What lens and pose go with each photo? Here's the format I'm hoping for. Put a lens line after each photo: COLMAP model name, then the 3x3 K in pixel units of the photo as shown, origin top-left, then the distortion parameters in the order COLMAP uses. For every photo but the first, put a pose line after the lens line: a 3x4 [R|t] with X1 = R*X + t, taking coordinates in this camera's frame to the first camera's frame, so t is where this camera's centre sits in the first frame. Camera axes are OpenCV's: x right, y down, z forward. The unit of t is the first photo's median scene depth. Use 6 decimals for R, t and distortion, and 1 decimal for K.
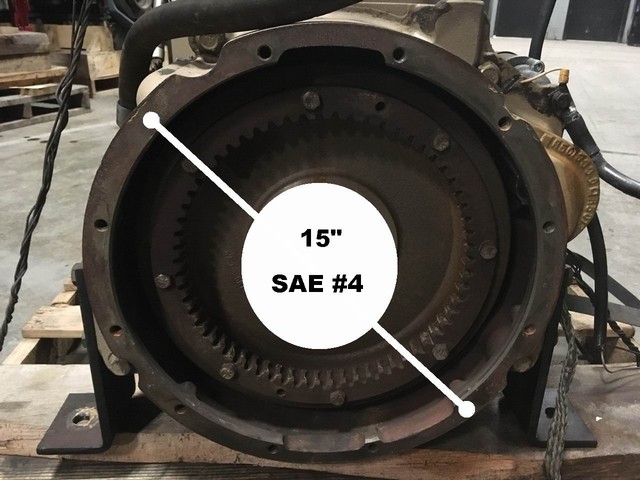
lens RADIAL K [[553.5, 0, 320.0], [0, 553.5, 240.0], [0, 0, 1]] dist [0.104252, -0.158417]
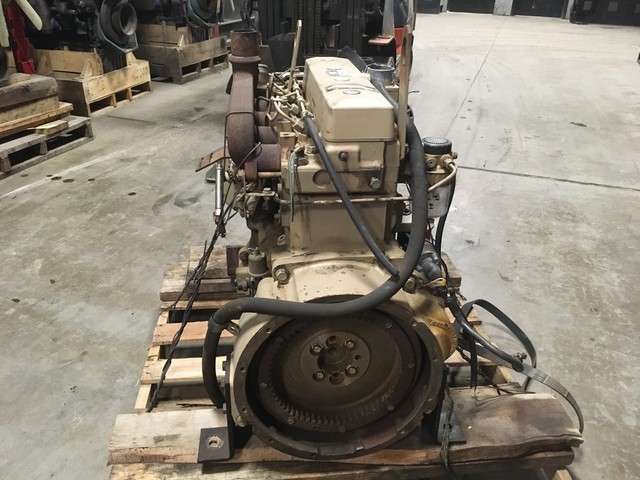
lens RADIAL K [[553.5, 0, 320.0], [0, 553.5, 240.0], [0, 0, 1]] dist [0.104252, -0.158417]
pose [[0.997250, -0.031489, 0.067084, -0.138901], [0.025815, 0.996146, 0.083824, -0.486167], [-0.069465, -0.081862, 0.994220, -0.823538]]
